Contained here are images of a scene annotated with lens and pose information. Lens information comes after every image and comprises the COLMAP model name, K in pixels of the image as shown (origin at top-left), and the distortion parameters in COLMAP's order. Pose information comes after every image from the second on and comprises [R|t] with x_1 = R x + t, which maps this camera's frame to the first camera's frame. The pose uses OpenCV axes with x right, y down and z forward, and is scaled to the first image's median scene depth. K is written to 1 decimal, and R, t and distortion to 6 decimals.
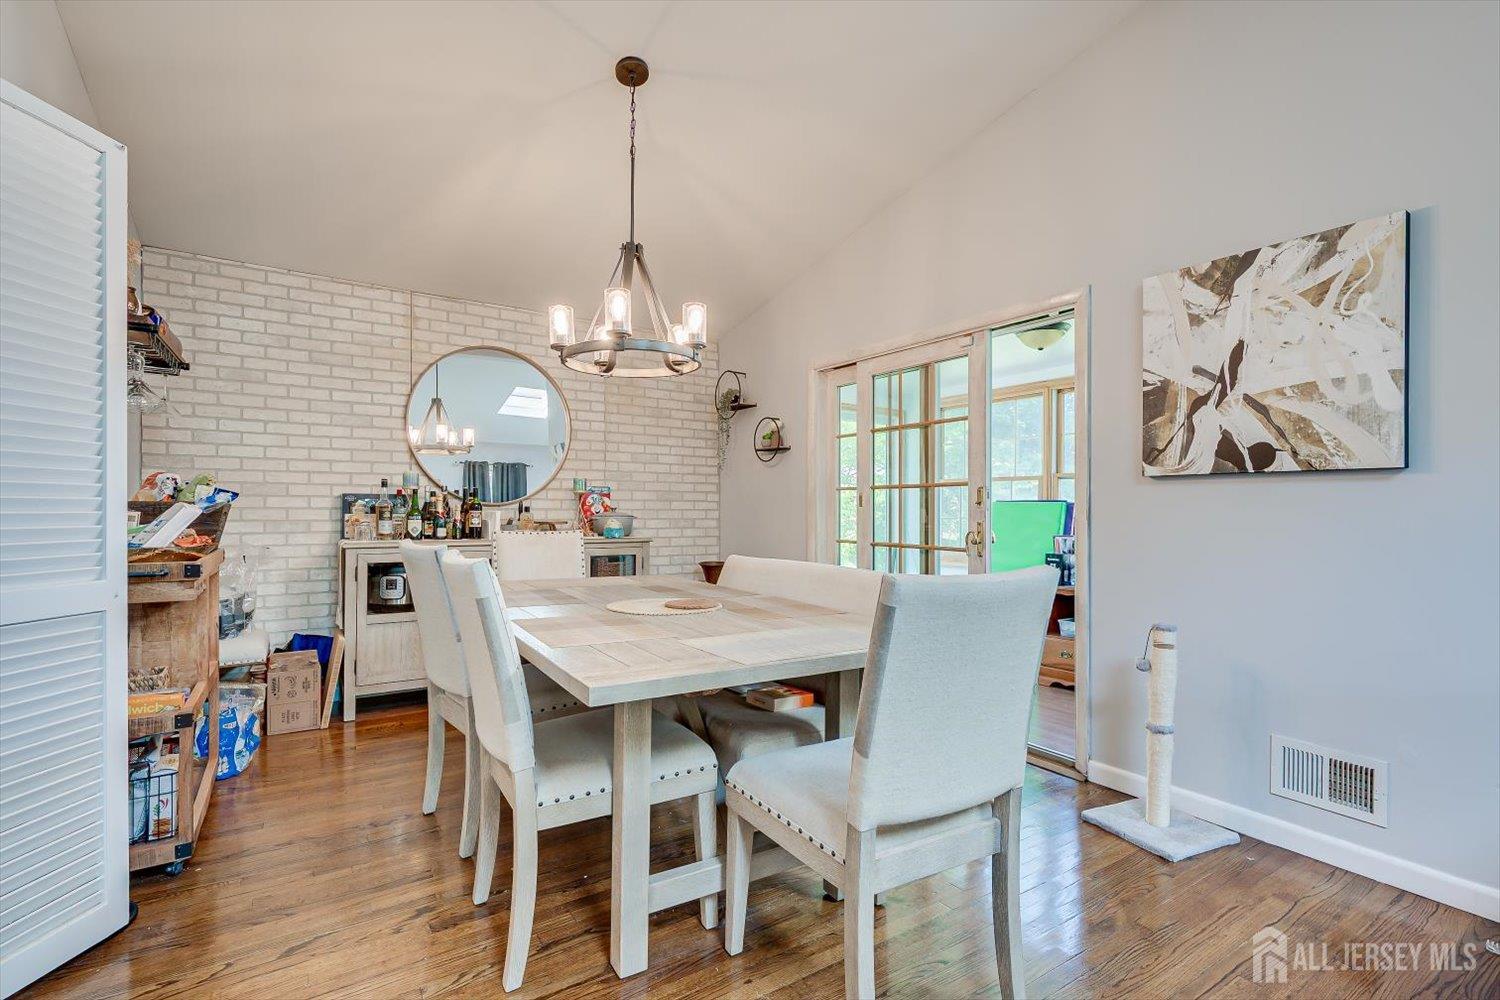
lens RADIAL K [[663.4, 0, 754.3], [0, 663.4, 503.0], [0, 0, 1]] dist [-0.001933, -0.000109]
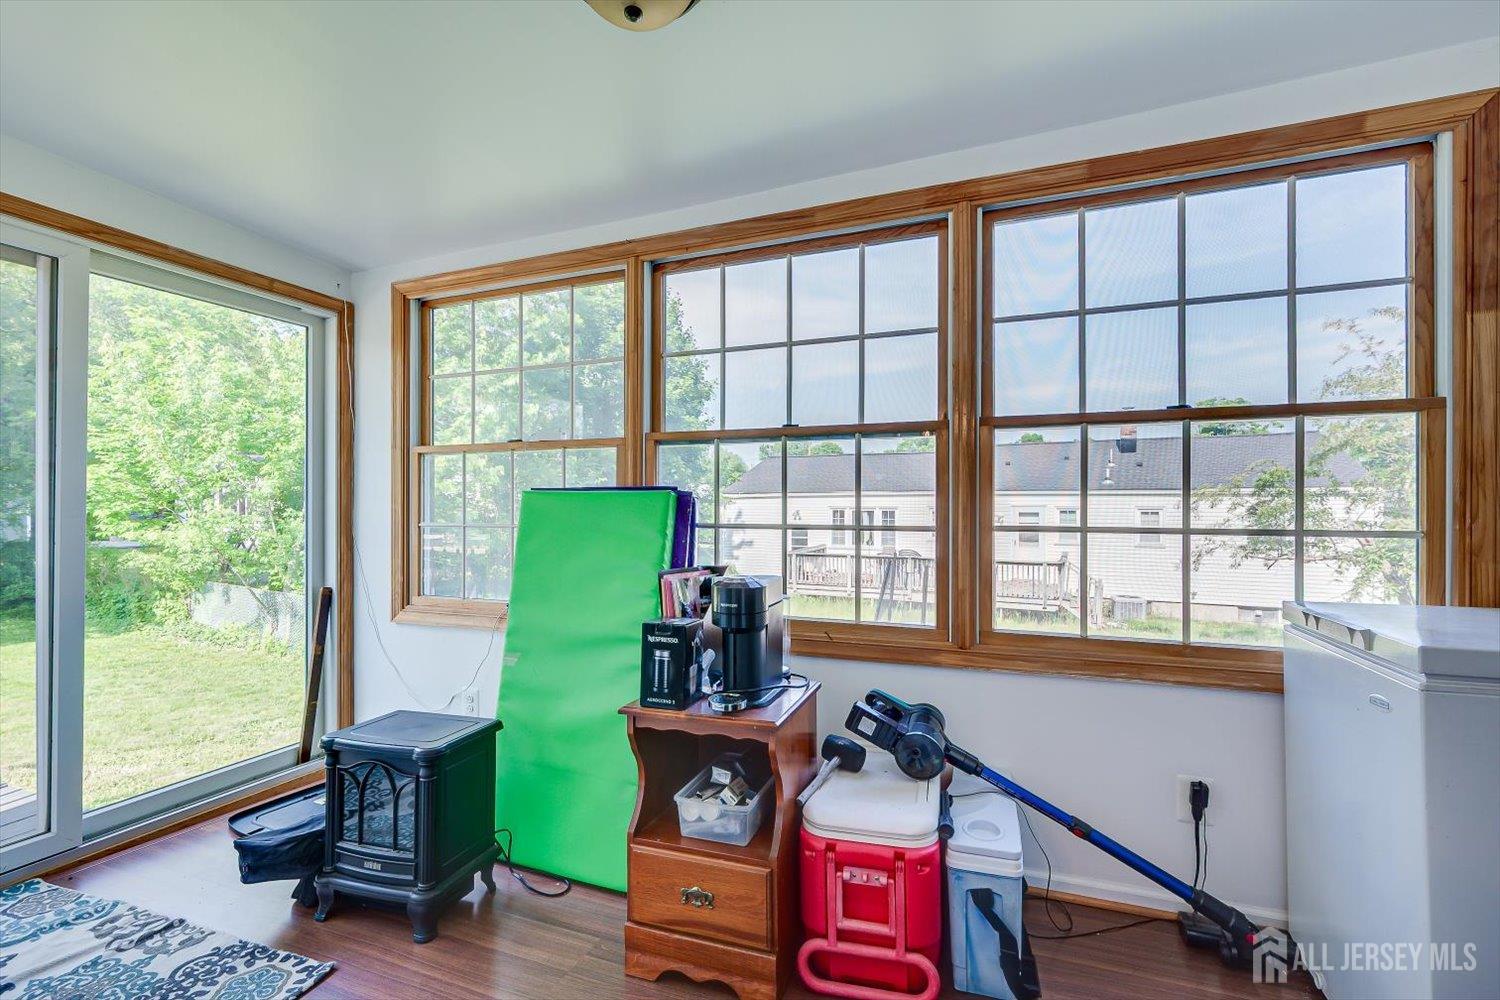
lens RADIAL K [[663.4, 0, 758.4], [0, 663.4, 506.2], [0, 0, 1]] dist [-0.001933, -0.000109]
pose [[0.808441, -0.006038, 0.588546, 0.244865], [0.005978, 0.999980, 0.002047, 0.008793], [-0.588547, 0.001864, 0.808461, 0.591393]]
